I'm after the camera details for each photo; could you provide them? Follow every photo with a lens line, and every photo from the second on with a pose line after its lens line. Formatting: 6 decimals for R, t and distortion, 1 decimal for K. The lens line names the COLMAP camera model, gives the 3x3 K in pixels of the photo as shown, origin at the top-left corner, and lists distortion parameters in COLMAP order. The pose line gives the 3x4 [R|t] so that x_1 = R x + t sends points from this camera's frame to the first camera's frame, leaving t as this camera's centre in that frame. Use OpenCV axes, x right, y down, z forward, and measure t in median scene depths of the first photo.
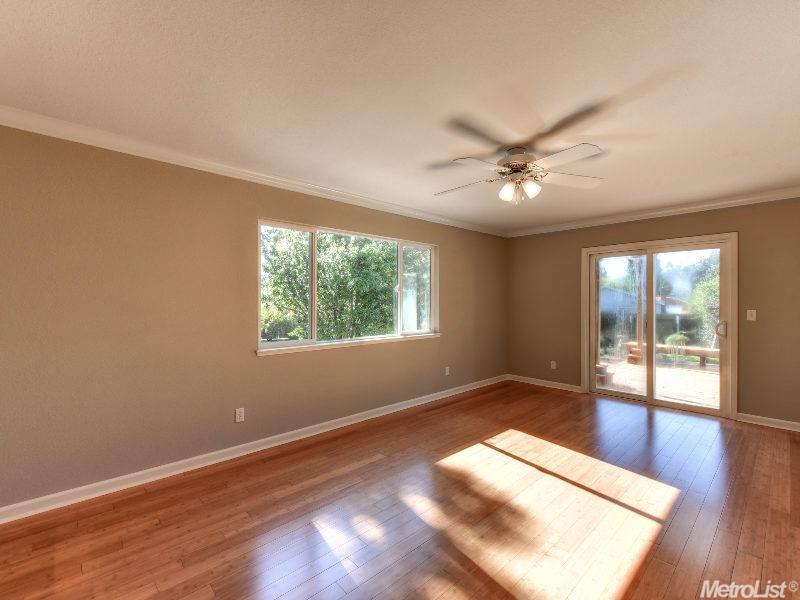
lens RADIAL K [[353.1, 0, 393.2], [0, 353.1, 299.0], [0, 0, 1]] dist [0.001176, -0.000148]
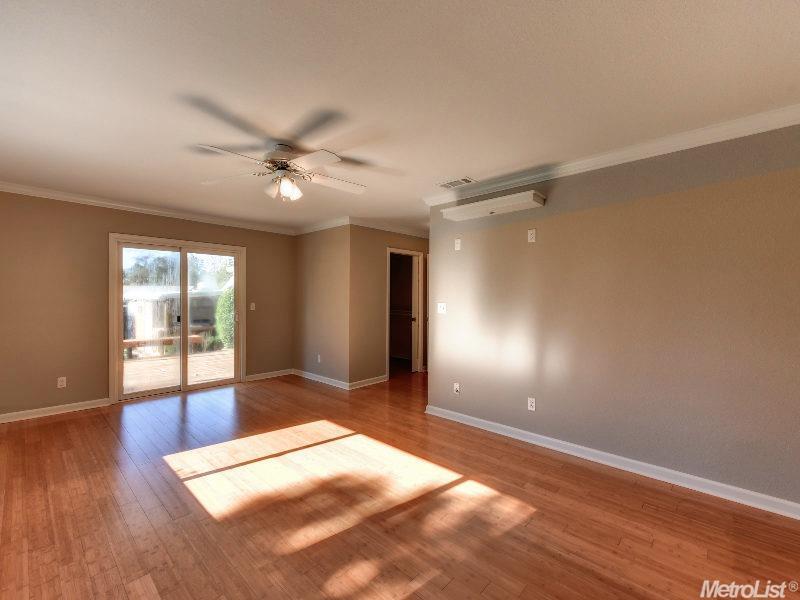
lens RADIAL K [[353.1, 0, 393.3], [0, 353.1, 301.7], [0, 0, 1]] dist [0.001176, -0.000148]
pose [[-0.075605, -0.012599, 0.997058, -0.477986], [-0.012573, 0.999853, 0.011681, 0.001682], [-0.997059, -0.011653, -0.075752, 0.530072]]
